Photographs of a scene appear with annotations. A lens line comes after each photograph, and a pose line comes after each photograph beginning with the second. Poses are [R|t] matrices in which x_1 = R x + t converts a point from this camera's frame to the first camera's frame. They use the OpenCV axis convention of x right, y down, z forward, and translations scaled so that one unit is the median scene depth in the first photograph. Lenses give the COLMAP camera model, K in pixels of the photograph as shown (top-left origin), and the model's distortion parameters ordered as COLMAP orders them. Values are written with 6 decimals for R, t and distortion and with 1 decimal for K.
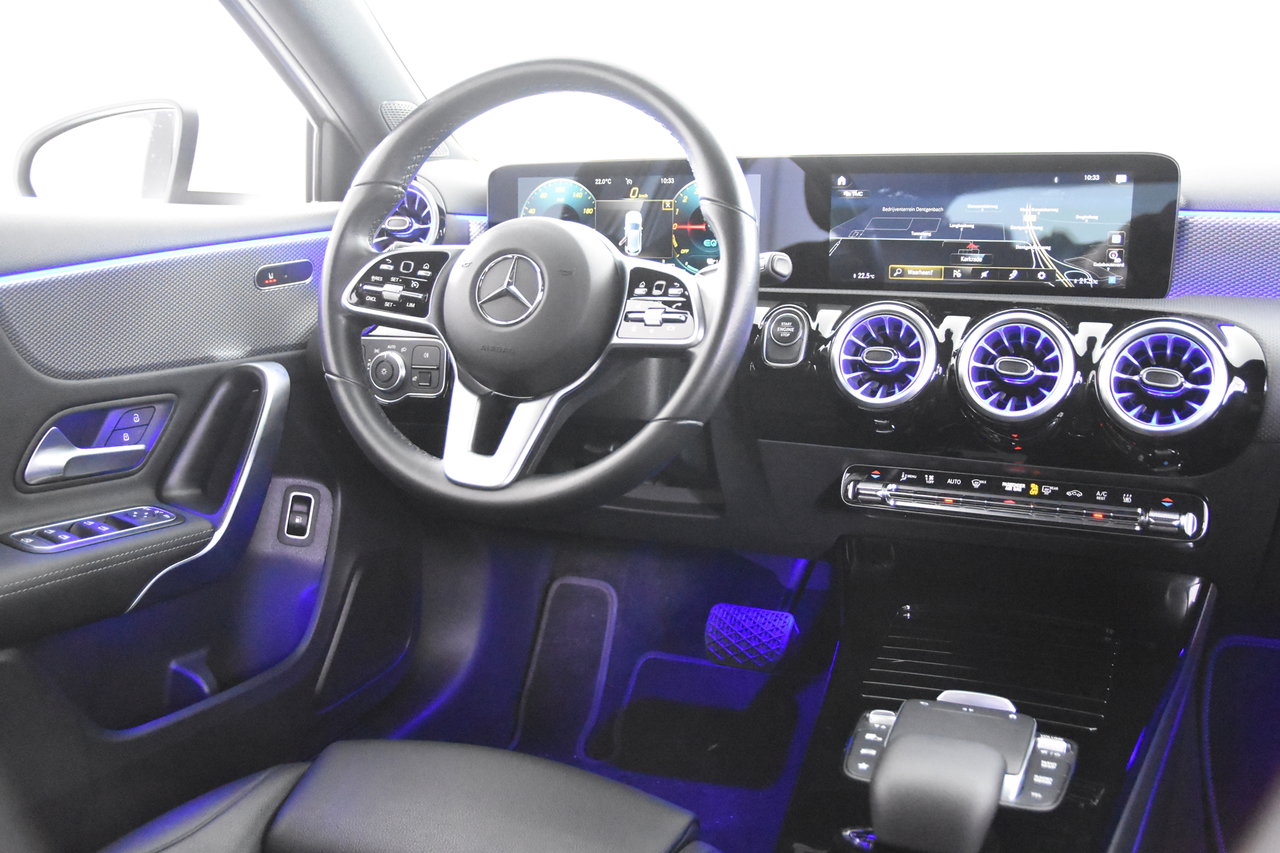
lens RADIAL K [[1210.4, 0, 636.9], [0, 1210.4, 429.1], [0, 0, 1]] dist [-0.046991, 0.023650]
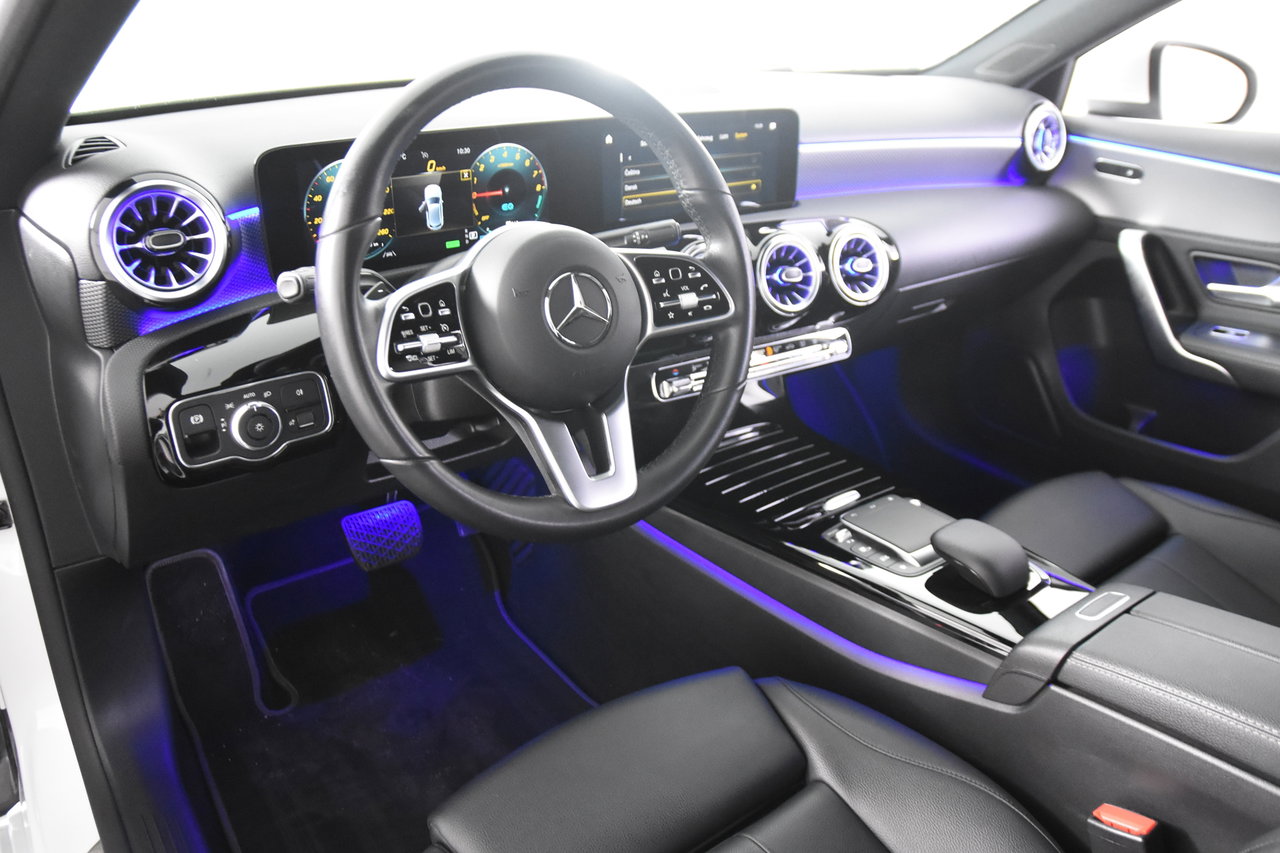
lens RADIAL K [[935.4, 0, 640.0], [0, 935.4, 426.5], [0, 0, 1]] dist [-0.072404, 0.000267]
pose [[0.488478, -0.357498, 0.795980, -0.677622], [0.142117, 0.932633, 0.331659, -0.256846], [-0.860925, -0.048886, 0.506378, 0.535267]]
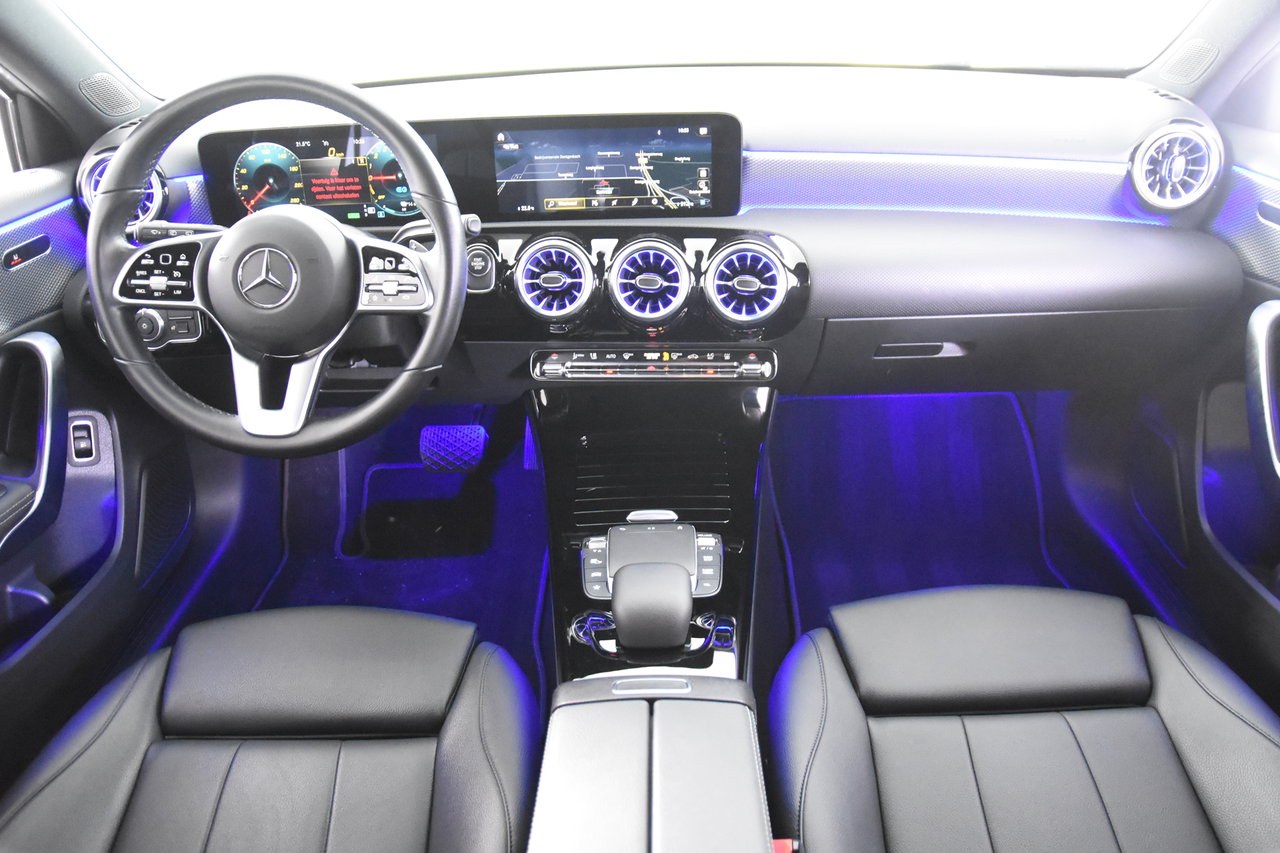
lens RADIAL K [[973.4, 0, 644.4], [0, 973.4, 422.1], [0, 0, 1]] dist [-0.132434, 0.119793]
pose [[0.923206, -0.189817, 0.334157, -0.097254], [0.097899, 0.956981, 0.273135, -0.191446], [-0.371627, -0.219446, 0.902074, -0.060051]]
